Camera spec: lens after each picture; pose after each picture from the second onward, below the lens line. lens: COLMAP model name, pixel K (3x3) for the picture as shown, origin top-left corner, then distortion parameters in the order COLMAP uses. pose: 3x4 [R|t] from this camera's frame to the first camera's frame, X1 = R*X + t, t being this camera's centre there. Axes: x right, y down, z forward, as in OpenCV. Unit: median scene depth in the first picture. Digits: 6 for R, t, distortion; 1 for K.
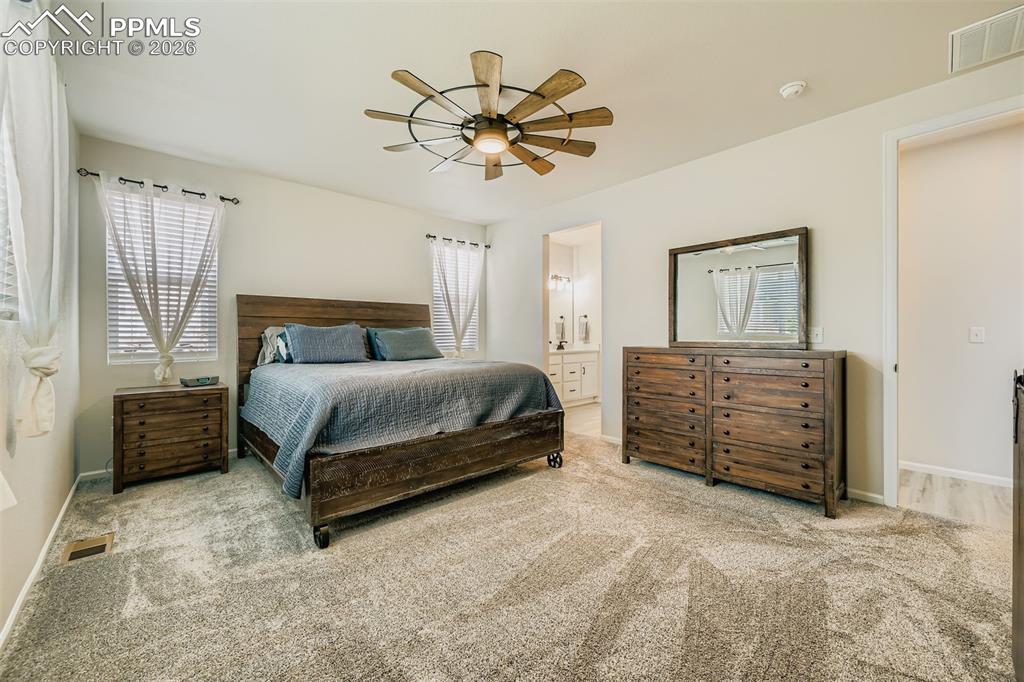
lens RADIAL K [[401.6, 0, 515.5], [0, 401.6, 336.7], [0, 0, 1]] dist [0.001506, -0.000359]
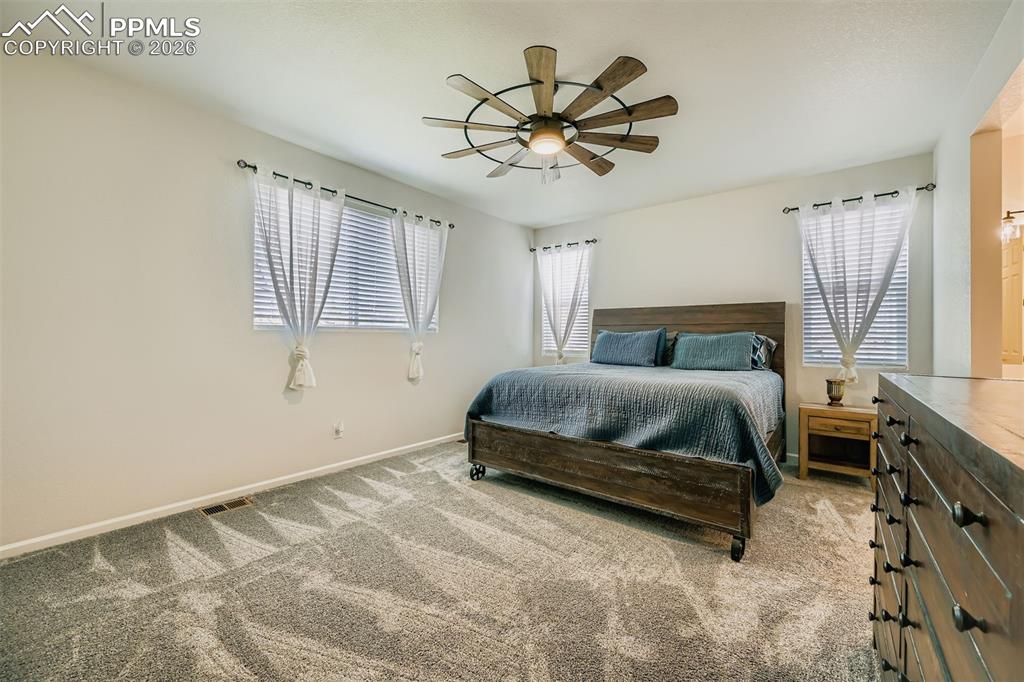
lens RADIAL K [[401.6, 0, 517.5], [0, 401.6, 336.9], [0, 0, 1]] dist [0.001506, -0.000359]
pose [[0.170253, 0.000954, -0.985400, 0.728315], [-0.015874, 0.999872, -0.001775, -0.007195], [0.985273, 0.015945, 0.170246, 0.632783]]
